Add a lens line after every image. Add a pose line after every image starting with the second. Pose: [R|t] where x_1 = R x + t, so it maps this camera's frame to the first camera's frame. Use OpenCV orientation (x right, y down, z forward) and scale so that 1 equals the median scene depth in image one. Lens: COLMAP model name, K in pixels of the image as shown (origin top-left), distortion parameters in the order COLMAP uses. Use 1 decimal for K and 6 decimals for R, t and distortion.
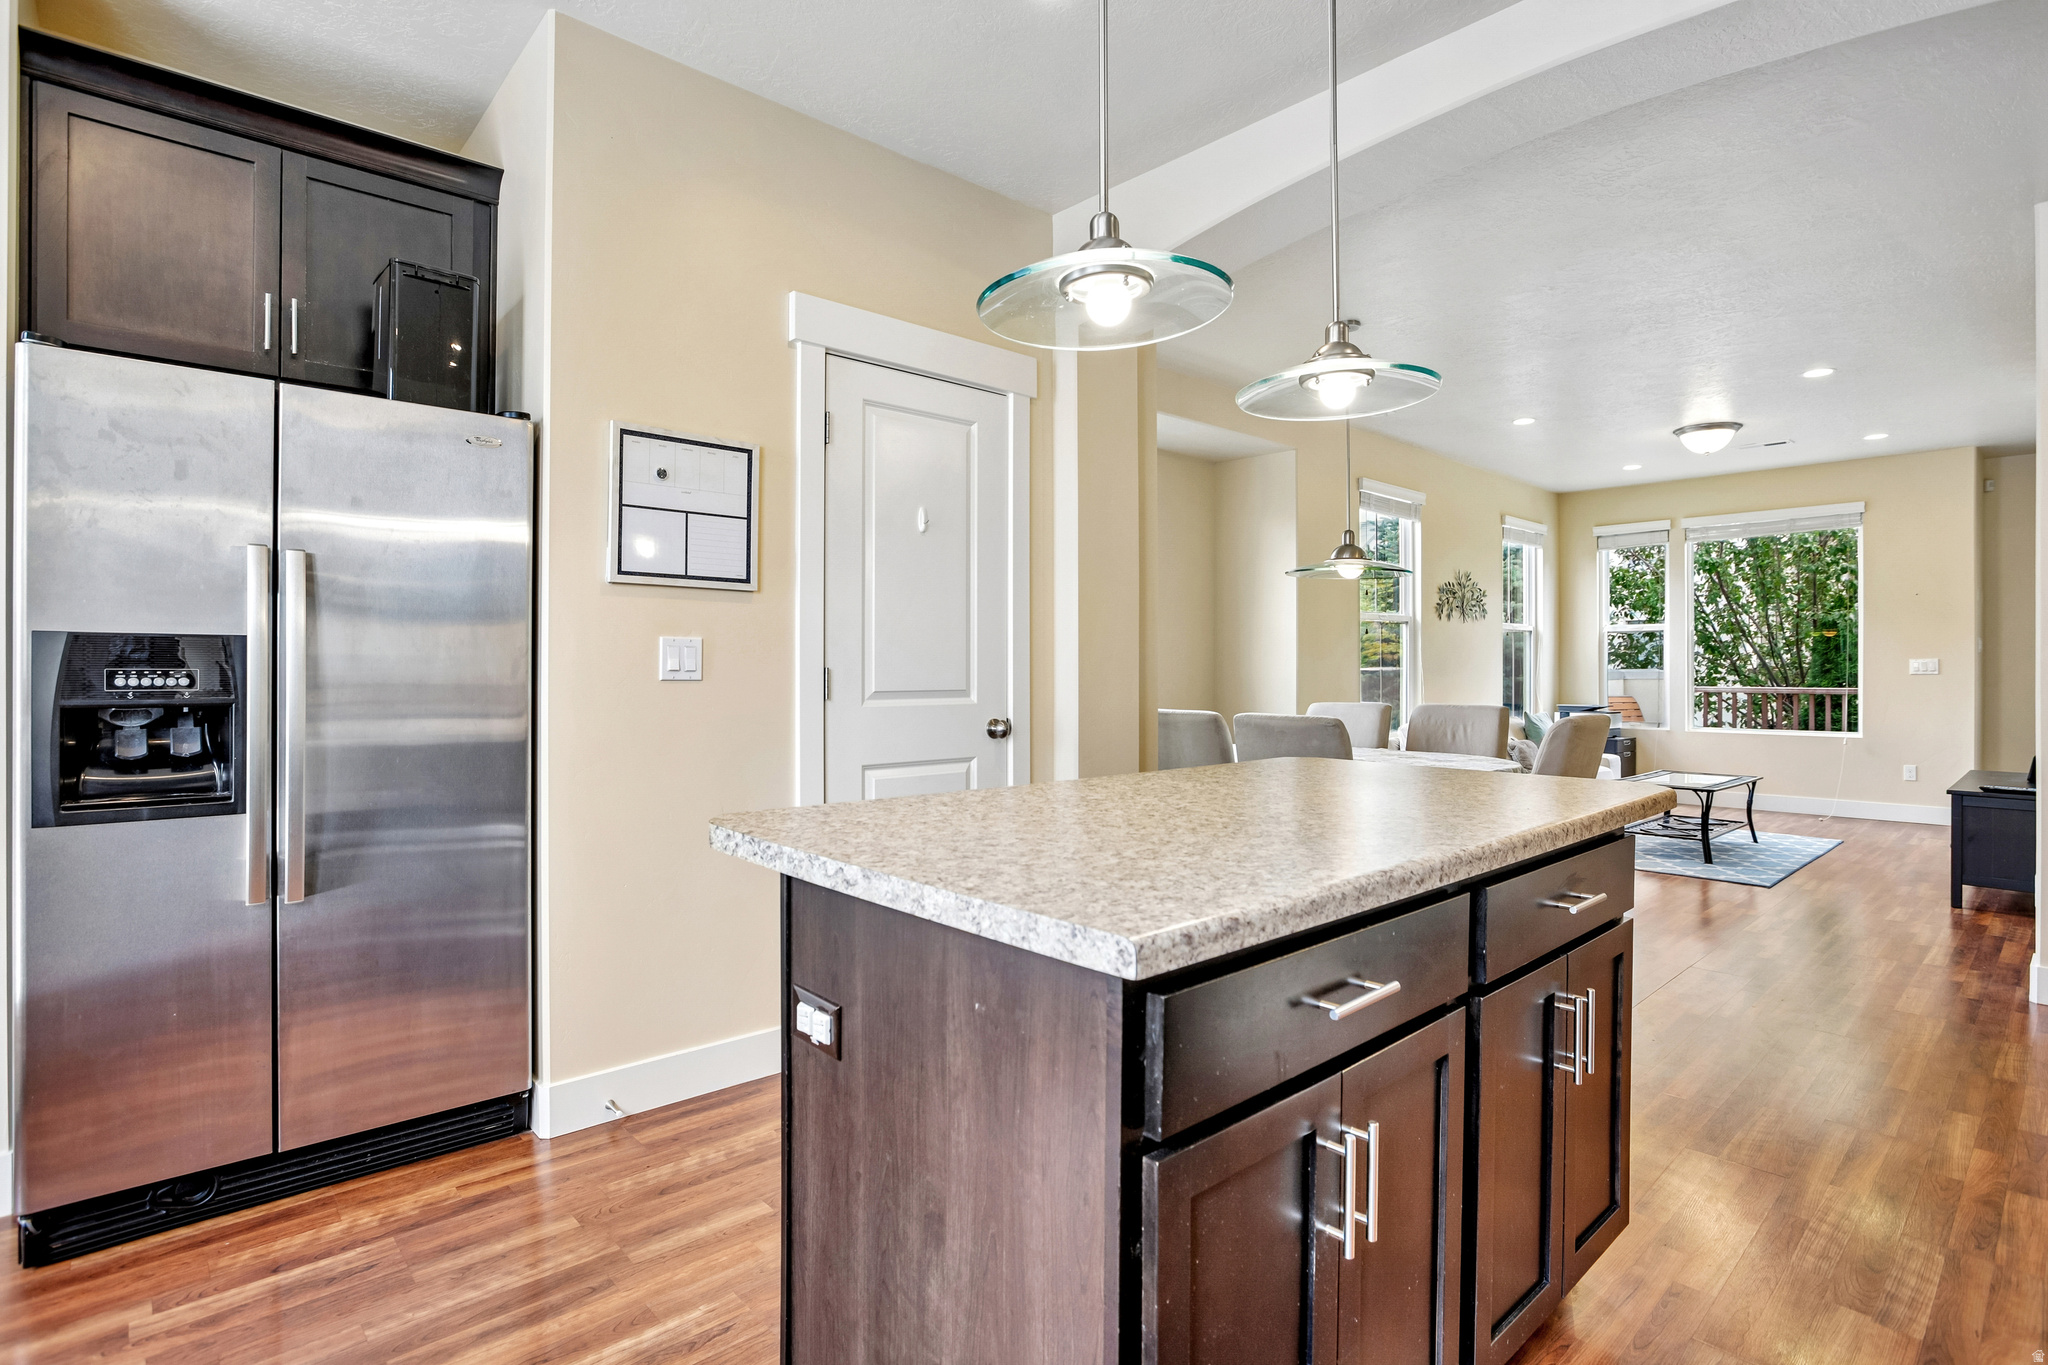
lens RADIAL K [[1009.7, 0, 1024.0], [0, 1009.7, 682.5], [0, 0, 1]] dist [-0.000936, -0.000249]
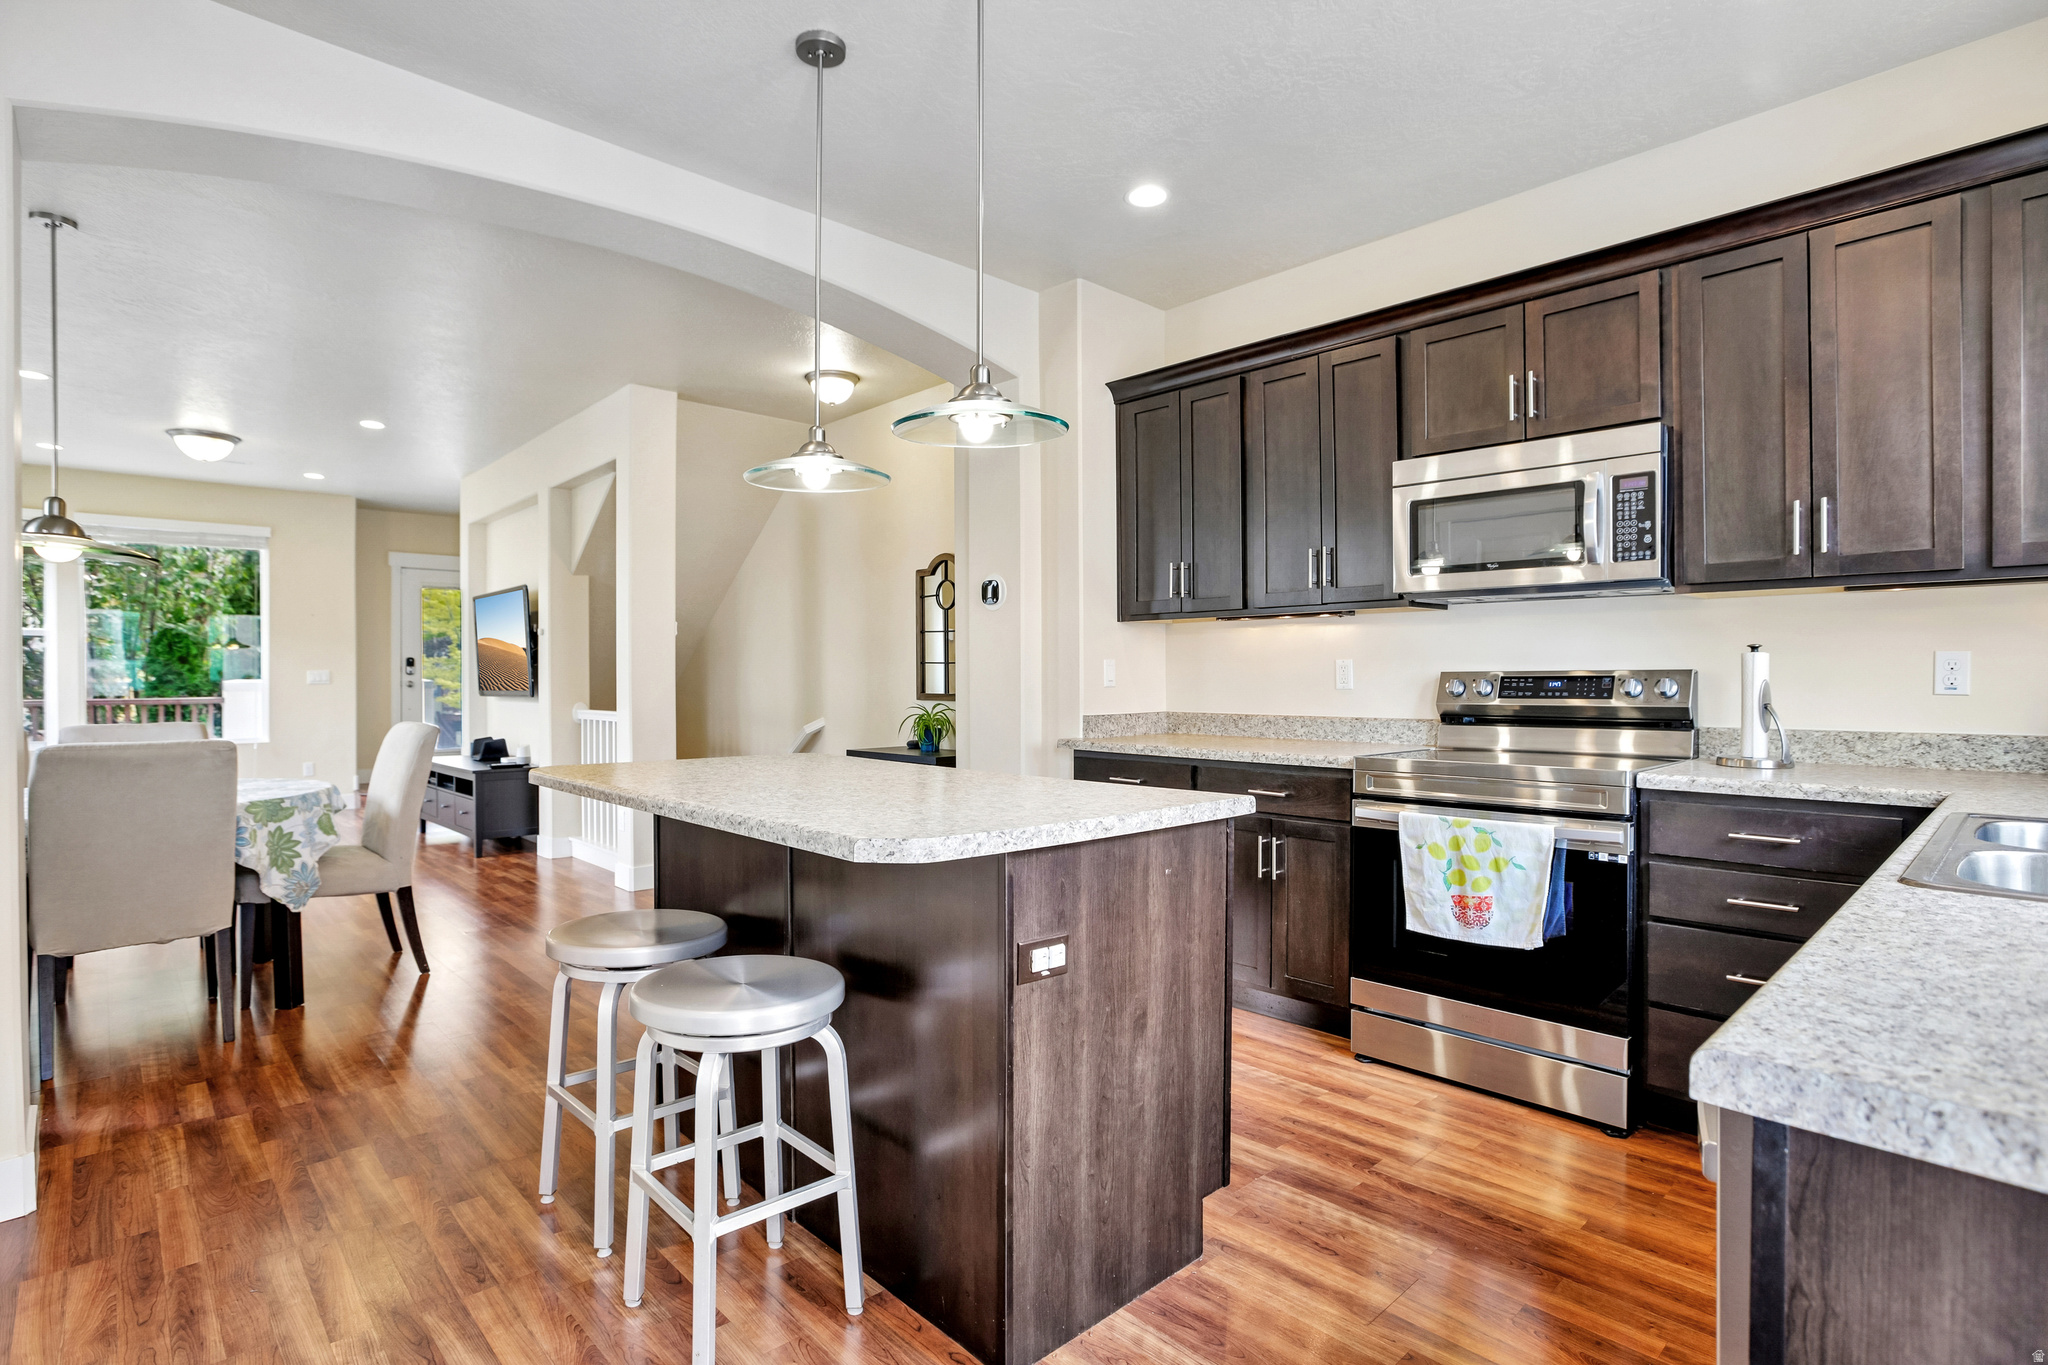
lens RADIAL K [[1009.7, 0, 1024.0], [0, 1009.7, 682.5], [0, 0, 1]] dist [-0.000936, -0.000249]
pose [[-0.012128, -0.007463, 0.999899, -0.616130], [0.017555, 0.999816, 0.007675, -0.009531], [-0.999772, 0.017646, -0.011995, 0.430713]]
